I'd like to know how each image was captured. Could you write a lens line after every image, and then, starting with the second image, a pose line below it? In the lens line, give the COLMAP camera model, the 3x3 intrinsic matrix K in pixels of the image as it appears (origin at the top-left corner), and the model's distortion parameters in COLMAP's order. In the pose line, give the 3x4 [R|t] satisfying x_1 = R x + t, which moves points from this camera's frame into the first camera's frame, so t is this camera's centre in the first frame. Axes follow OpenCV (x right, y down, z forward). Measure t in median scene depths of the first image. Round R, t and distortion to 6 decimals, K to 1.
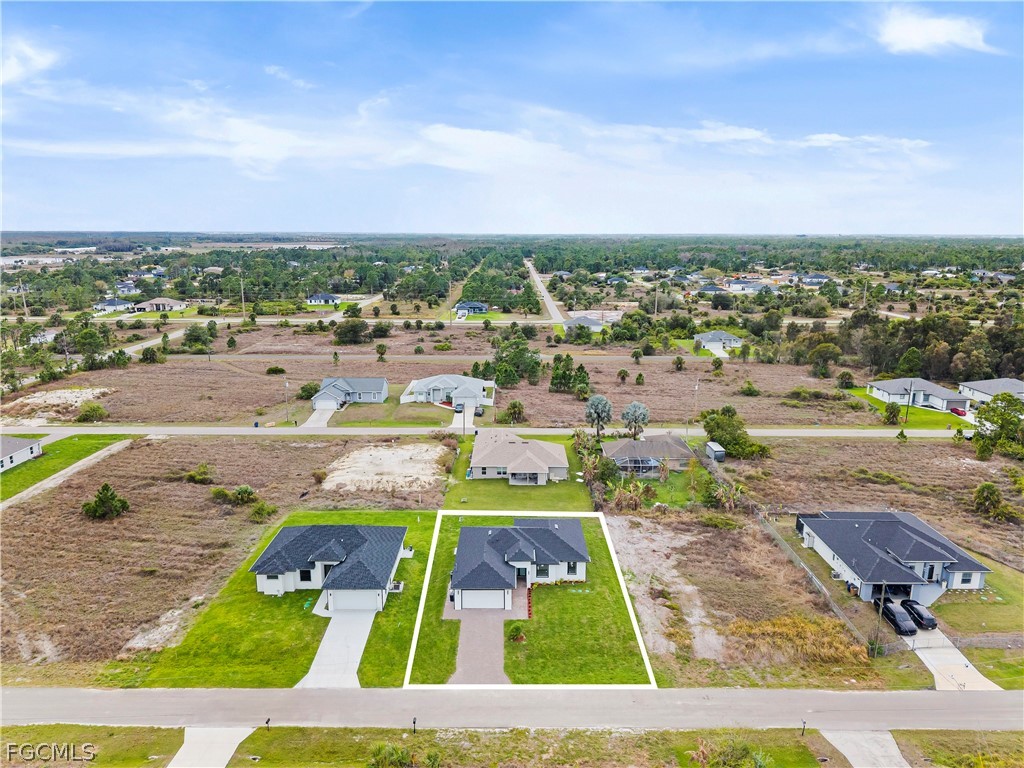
lens RADIAL K [[686.0, 0, 511.0], [0, 686.0, 379.4], [0, 0, 1]] dist [0.059134, -0.074106]
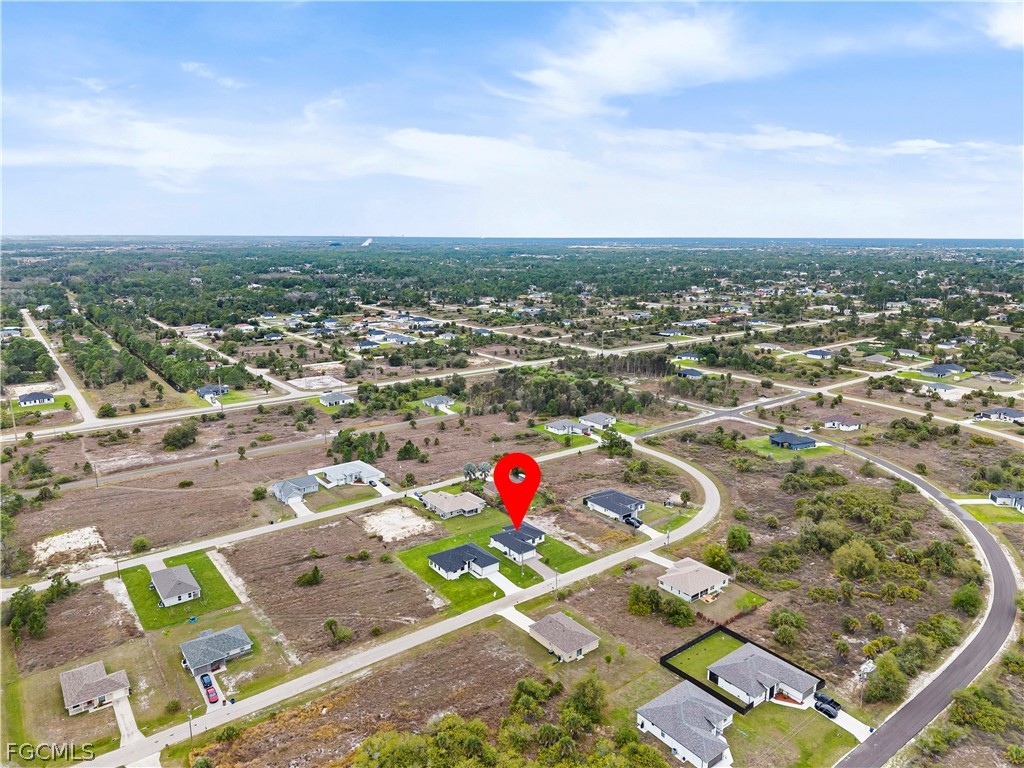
lens RADIAL K [[679.8, 0, 512.0], [0, 679.8, 384.0], [0, 0, 1]] dist [0.064933, -0.091817]
pose [[0.794894, -0.131471, 0.592333, -1.052769], [0.128044, 0.990604, 0.048038, -0.325756], [-0.593083, 0.037660, 0.804260, -0.771173]]
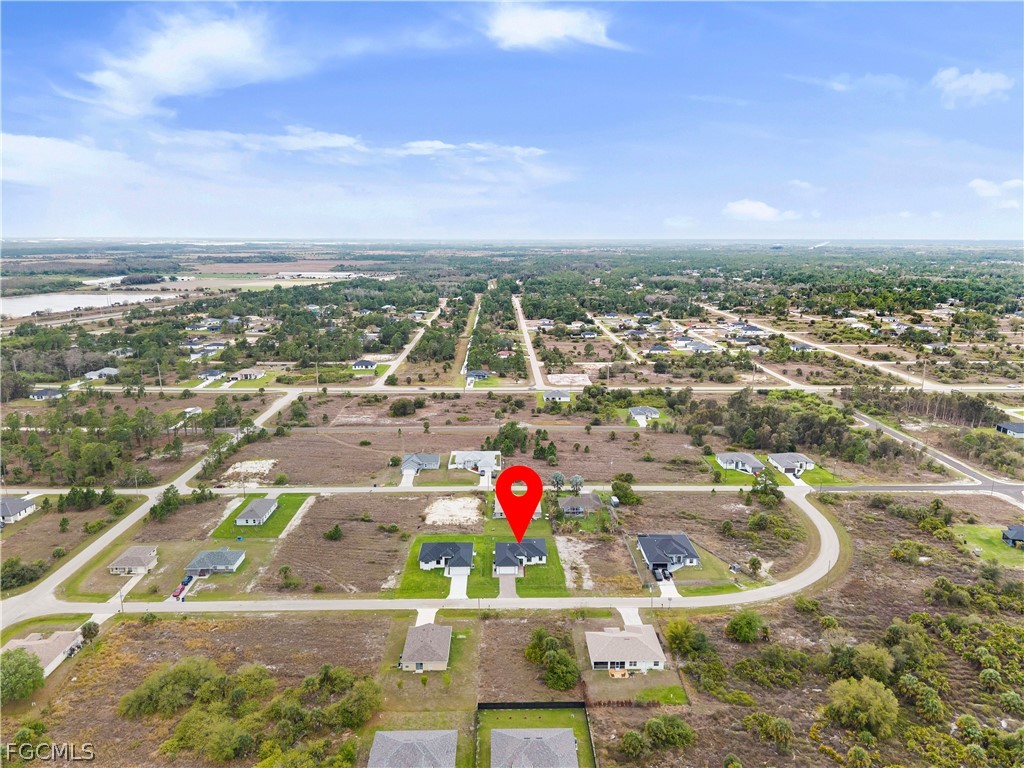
lens RADIAL K [[679.8, 0, 512.0], [0, 679.8, 384.0], [0, 0, 1]] dist [0.064933, -0.091817]
pose [[0.999775, -0.005143, 0.020556, -0.047115], [0.005103, 0.999985, 0.002029, -0.269260], [-0.020566, -0.001924, 0.999787, -1.083184]]
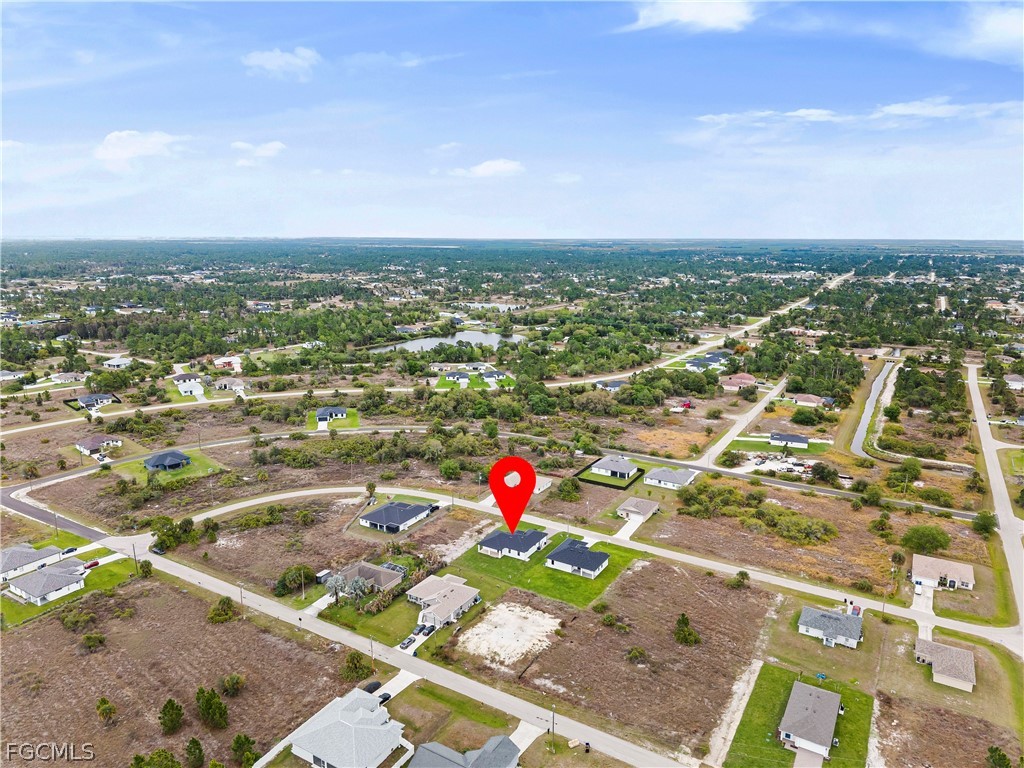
lens RADIAL K [[679.8, 0, 512.0], [0, 679.8, 384.0], [0, 0, 1]] dist [0.064933, -0.091817]
pose [[-0.857755, -0.117128, 0.500537, -0.869908], [0.102045, 0.915523, 0.389108, -0.935506], [-0.503828, 0.384837, -0.773342, 2.002092]]
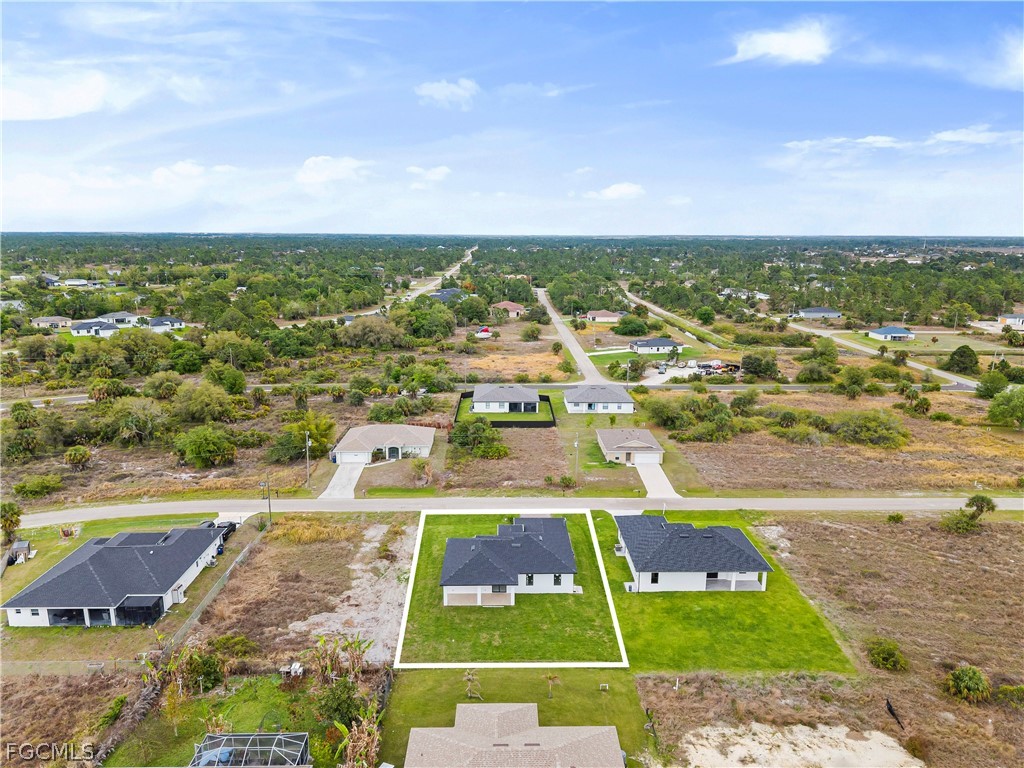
lens RADIAL K [[686.0, 0, 511.0], [0, 686.0, 379.4], [0, 0, 1]] dist [0.059134, -0.074106]
pose [[-0.999820, -0.004483, -0.018428, 0.023722], [-0.011675, 0.911215, 0.411766, -0.295786], [0.014946, 0.411908, -0.911103, 1.325797]]
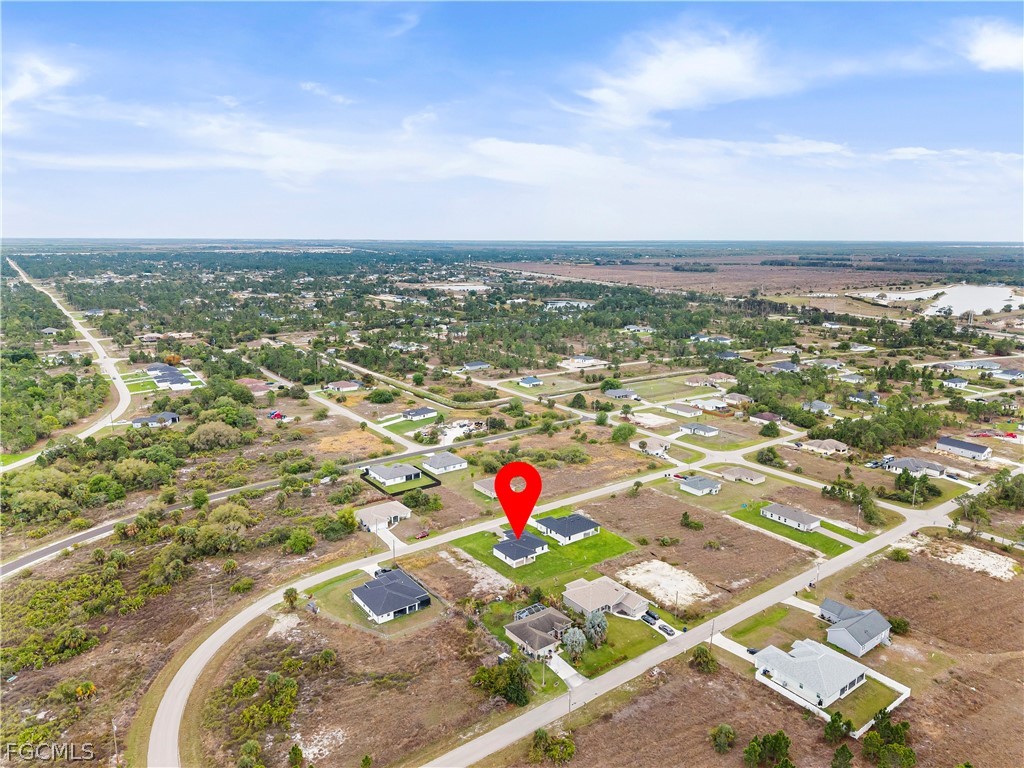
lens RADIAL K [[686.0, 0, 511.0], [0, 686.0, 379.4], [0, 0, 1]] dist [0.059134, -0.074106]
pose [[-0.804305, 0.115963, -0.582791, 1.064257], [-0.131663, 0.921615, 0.365089, -0.912720], [0.579446, 0.370375, -0.725992, 1.906709]]
